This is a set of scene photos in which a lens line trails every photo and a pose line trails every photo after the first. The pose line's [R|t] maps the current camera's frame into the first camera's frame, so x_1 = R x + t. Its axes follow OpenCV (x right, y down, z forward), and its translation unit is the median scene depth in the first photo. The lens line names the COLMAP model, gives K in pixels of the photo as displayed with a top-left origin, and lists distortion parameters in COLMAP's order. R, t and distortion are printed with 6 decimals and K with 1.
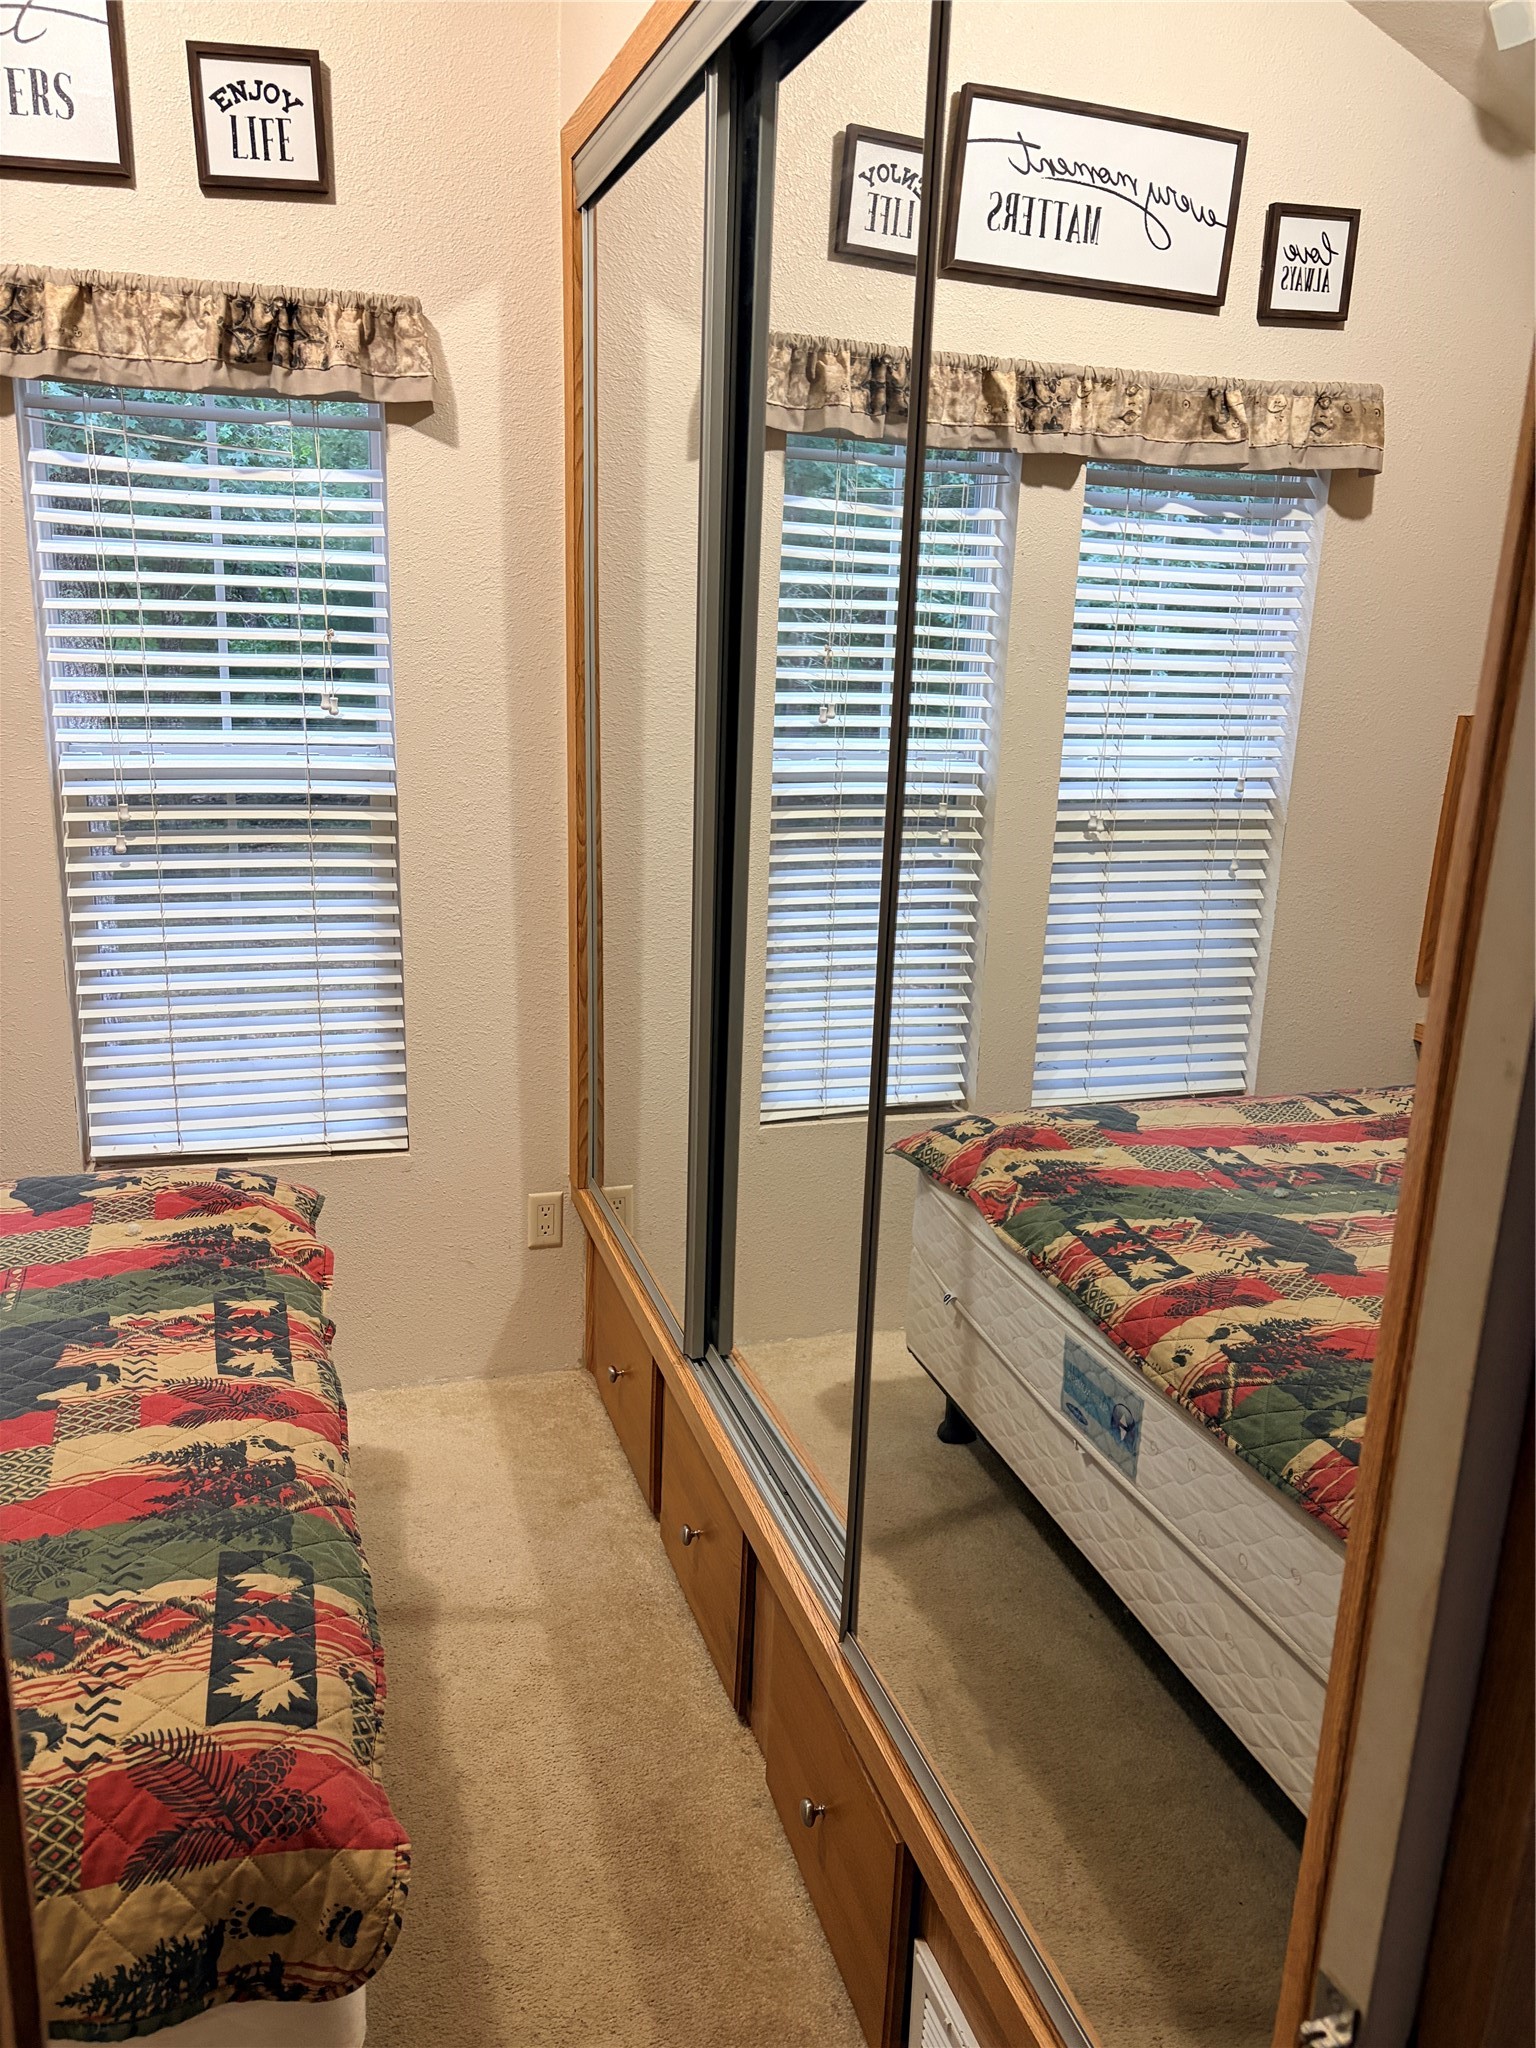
lens RADIAL K [[1535.1, 0, 758.8], [0, 1535.1, 1016.1], [0, 0, 1]] dist [0.004888, -0.004722]
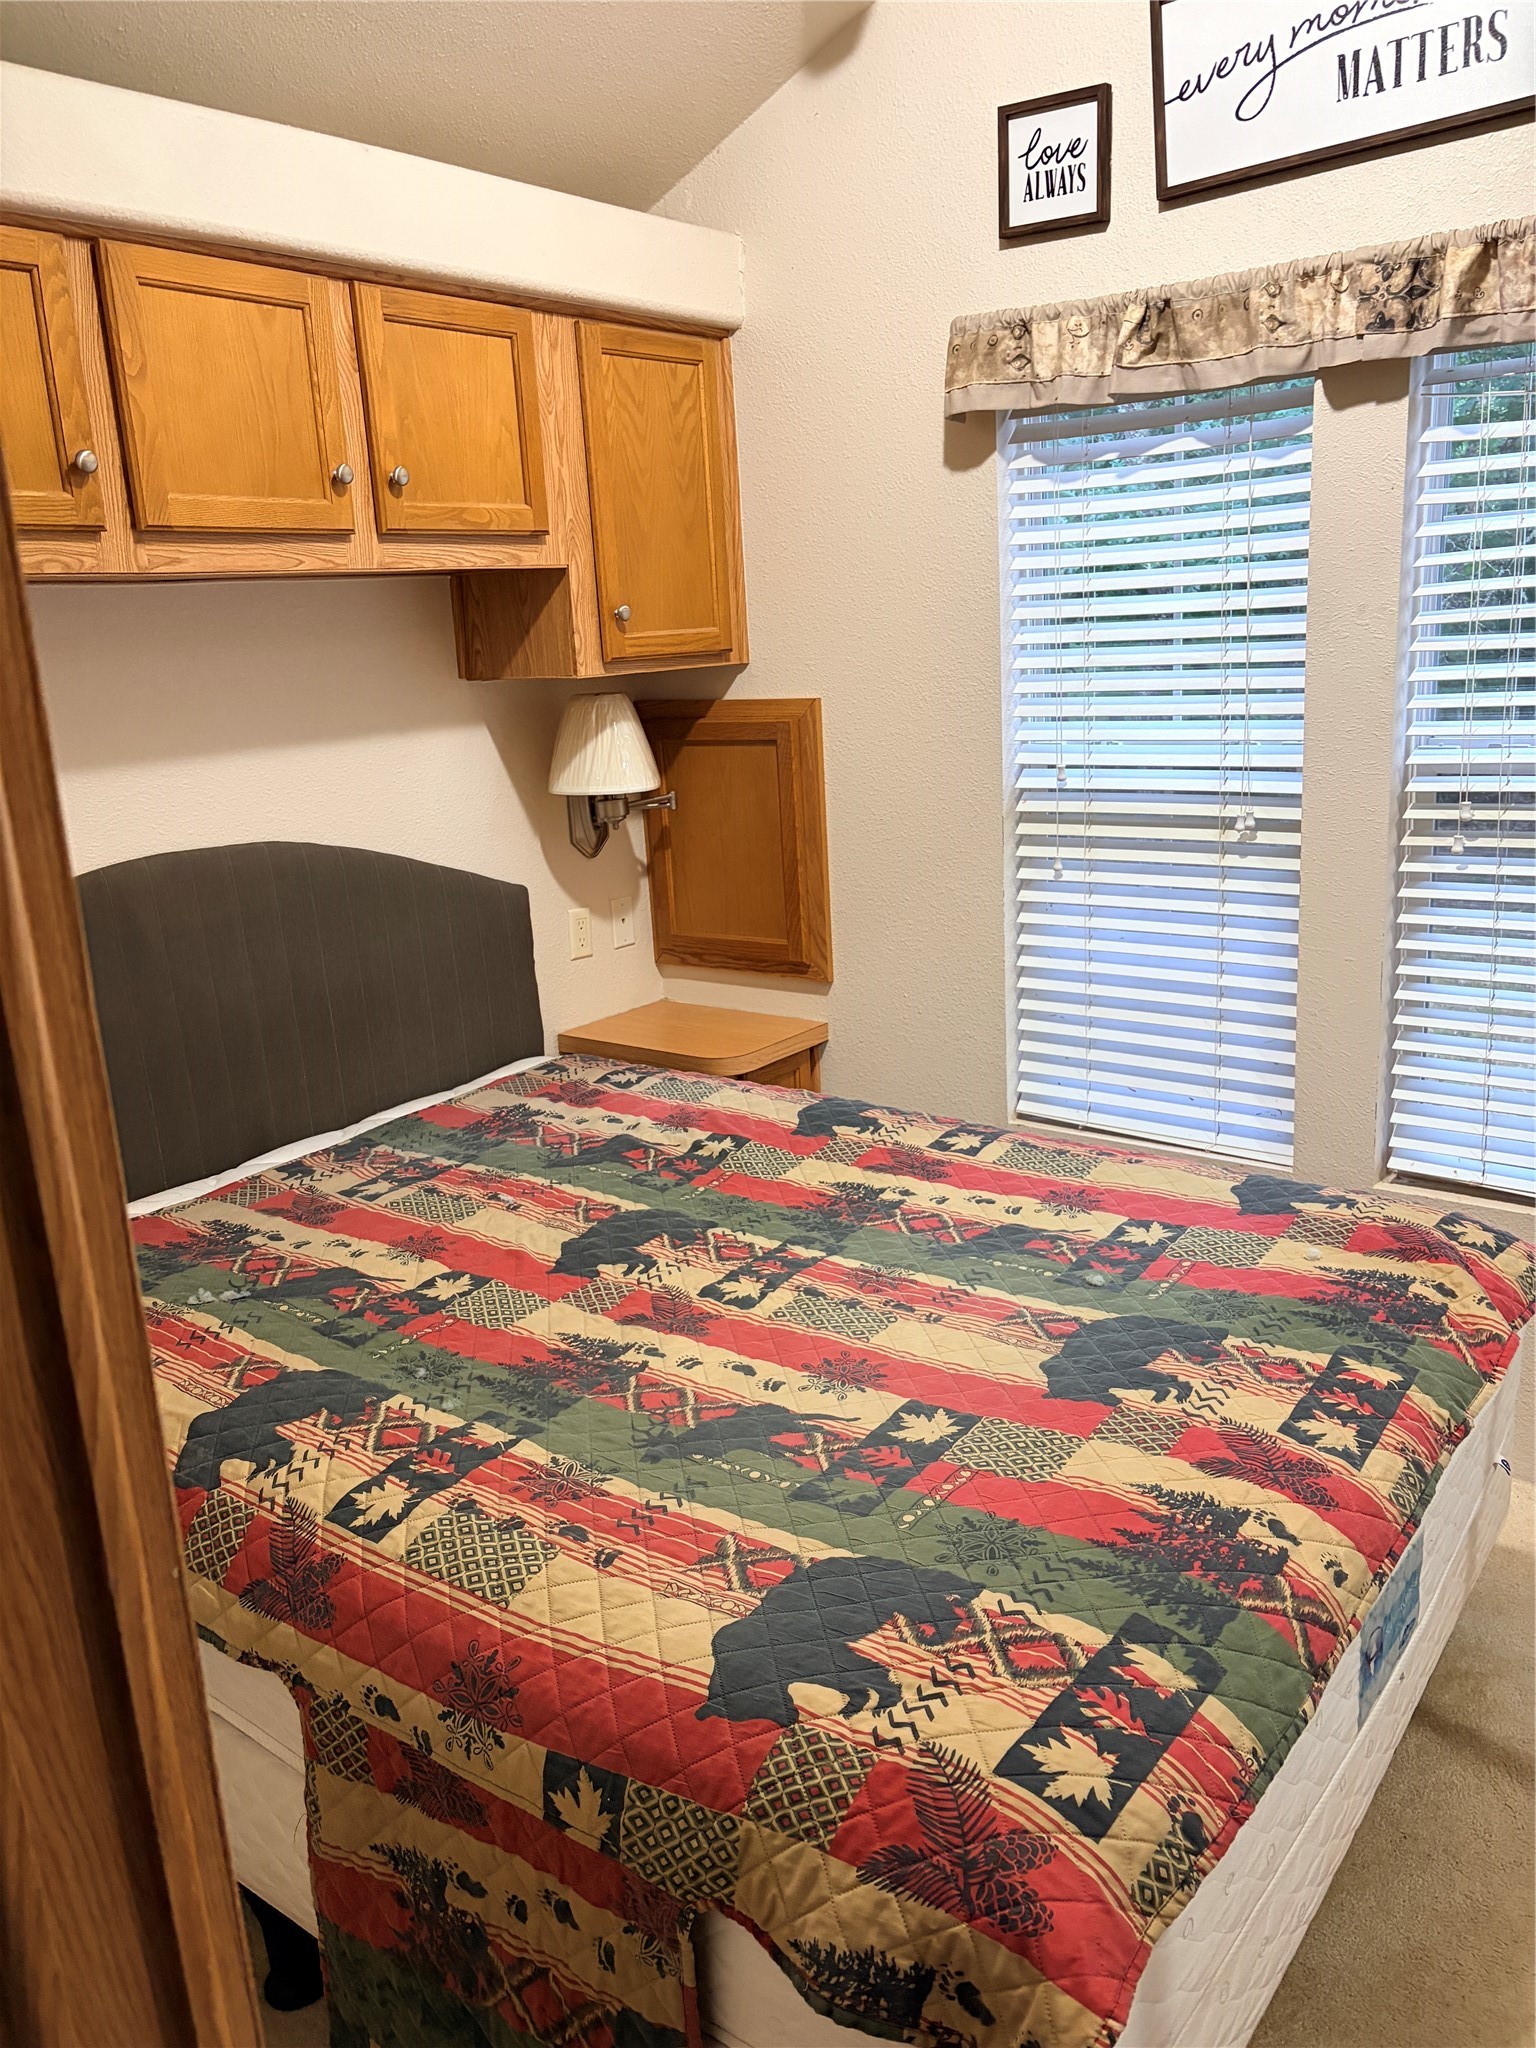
lens RADIAL K [[1535.1, 0, 758.8], [0, 1535.1, 1016.1], [0, 0, 1]] dist [0.004888, -0.004722]
pose [[0.548858, 0.137269, -0.824567, 0.215924], [-0.125105, 0.988804, 0.081336, -0.052658], [0.826500, 0.058516, 0.559886, 0.223732]]
